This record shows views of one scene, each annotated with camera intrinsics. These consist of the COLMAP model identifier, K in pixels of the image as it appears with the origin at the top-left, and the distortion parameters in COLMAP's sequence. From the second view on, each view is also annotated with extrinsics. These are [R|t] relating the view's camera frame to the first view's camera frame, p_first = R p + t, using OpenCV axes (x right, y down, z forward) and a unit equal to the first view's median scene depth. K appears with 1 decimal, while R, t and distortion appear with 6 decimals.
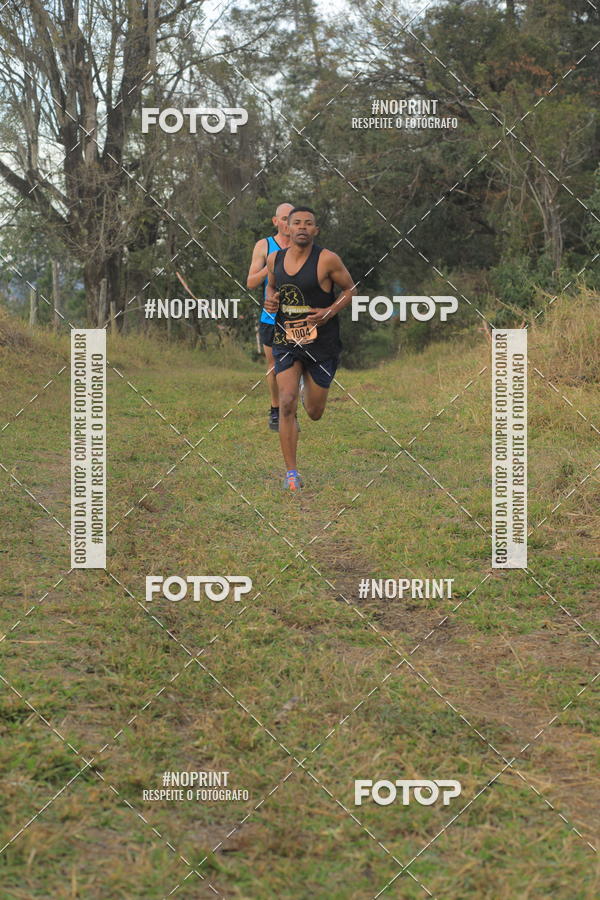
lens RADIAL K [[2338.3, 0, 263.1], [0, 2338.3, 448.8], [0, 0, 1]] dist [-0.152560, -1.109585]
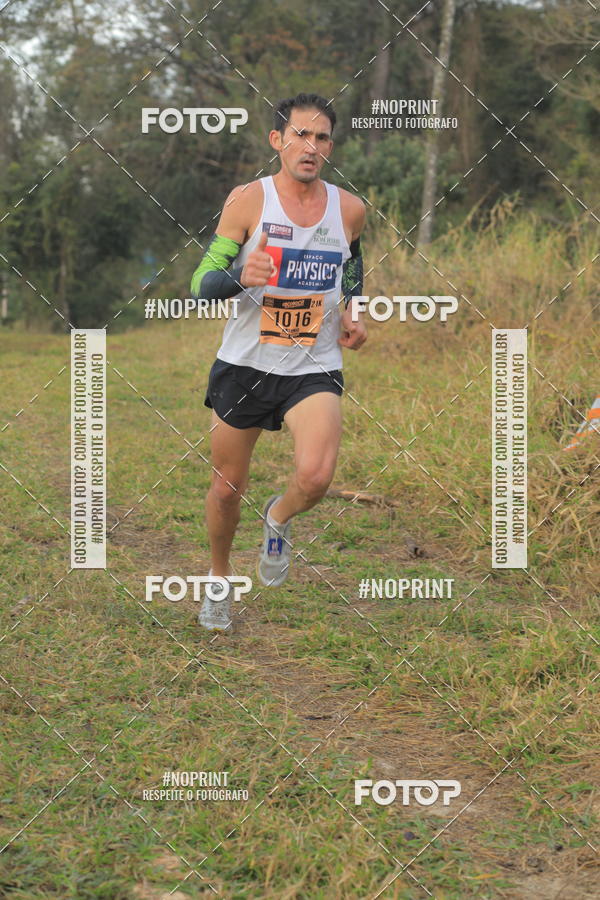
lens RADIAL K [[2381.7, 0, 323.5], [0, 2381.7, 449.1], [0, 0, 1]] dist [-0.071411, -1.085642]
pose [[0.991303, 0.020432, 0.130002, 0.003091], [-0.021519, 0.999744, 0.006961, 0.020681], [-0.129827, -0.009698, 0.991489, -0.105342]]
